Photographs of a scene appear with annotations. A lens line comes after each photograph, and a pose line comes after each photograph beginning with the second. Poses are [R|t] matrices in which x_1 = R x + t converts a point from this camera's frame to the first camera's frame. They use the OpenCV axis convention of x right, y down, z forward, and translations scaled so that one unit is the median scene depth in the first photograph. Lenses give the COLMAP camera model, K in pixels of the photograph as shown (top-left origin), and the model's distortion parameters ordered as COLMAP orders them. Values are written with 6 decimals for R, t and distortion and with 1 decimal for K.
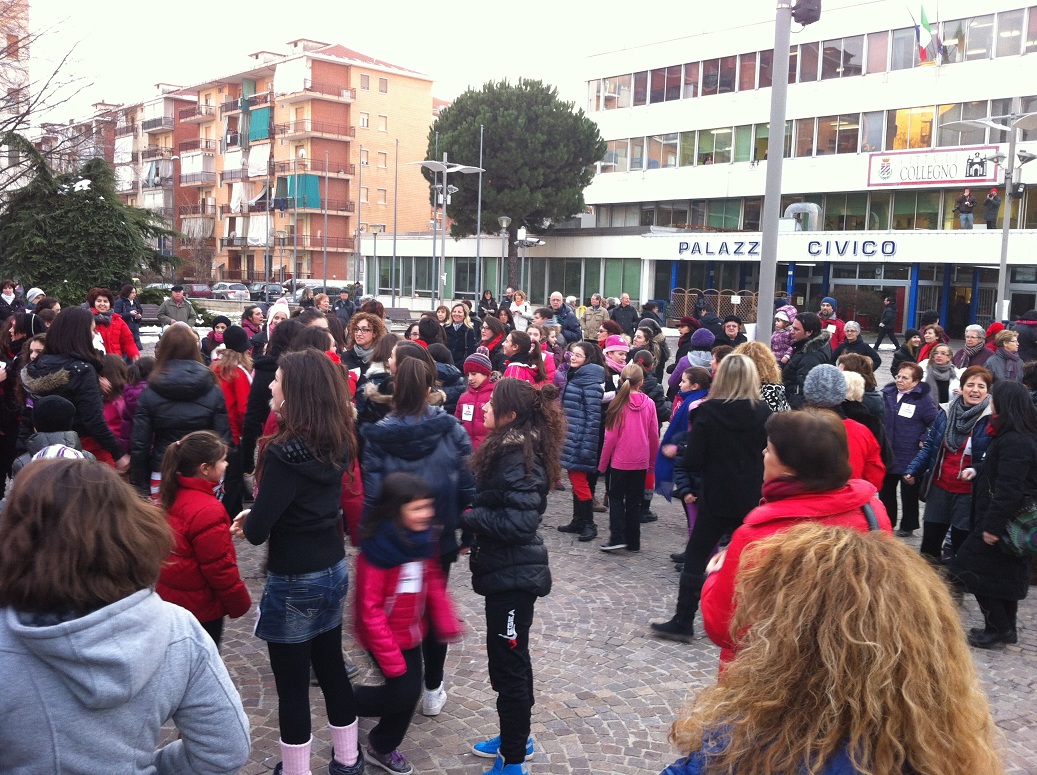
lens RADIAL K [[978.8, 0, 505.9], [0, 978.8, 401.0], [0, 0, 1]] dist [0.091845, -0.299782]
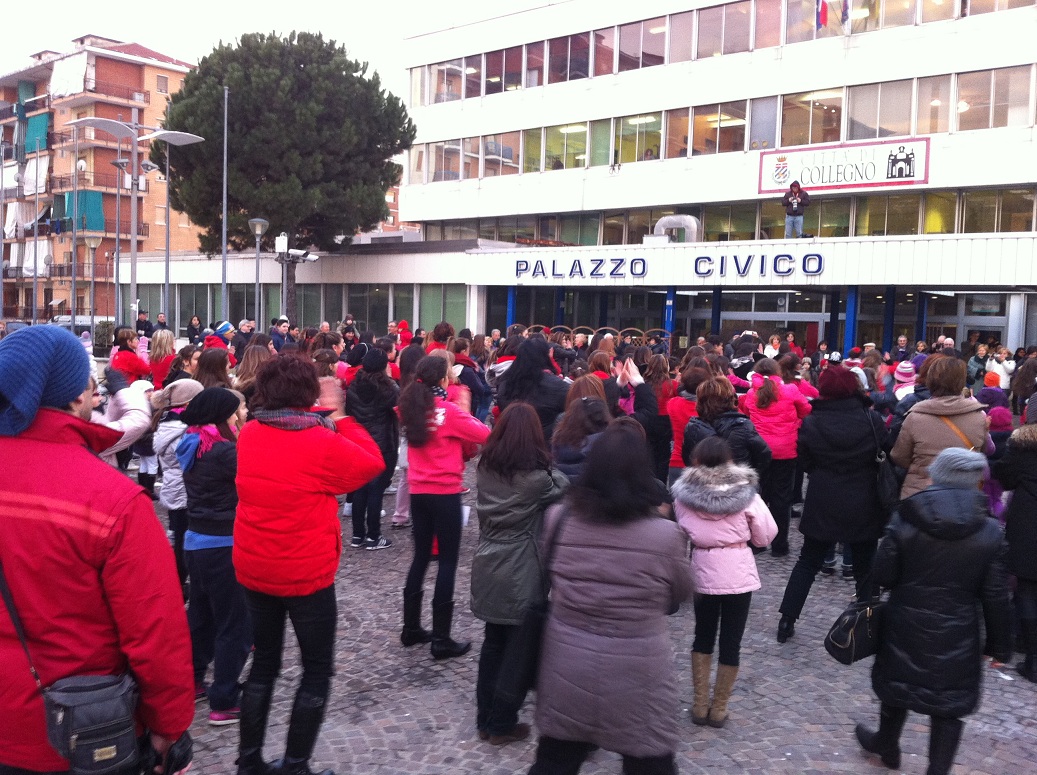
lens RADIAL K [[978.8, 0, 505.9], [0, 978.8, 401.0], [0, 0, 1]] dist [0.091845, -0.299782]
pose [[0.990832, -0.012057, 0.134562, 0.065776], [0.017365, 0.999114, -0.038338, -0.029480], [-0.133981, 0.040323, 0.990163, 0.273220]]
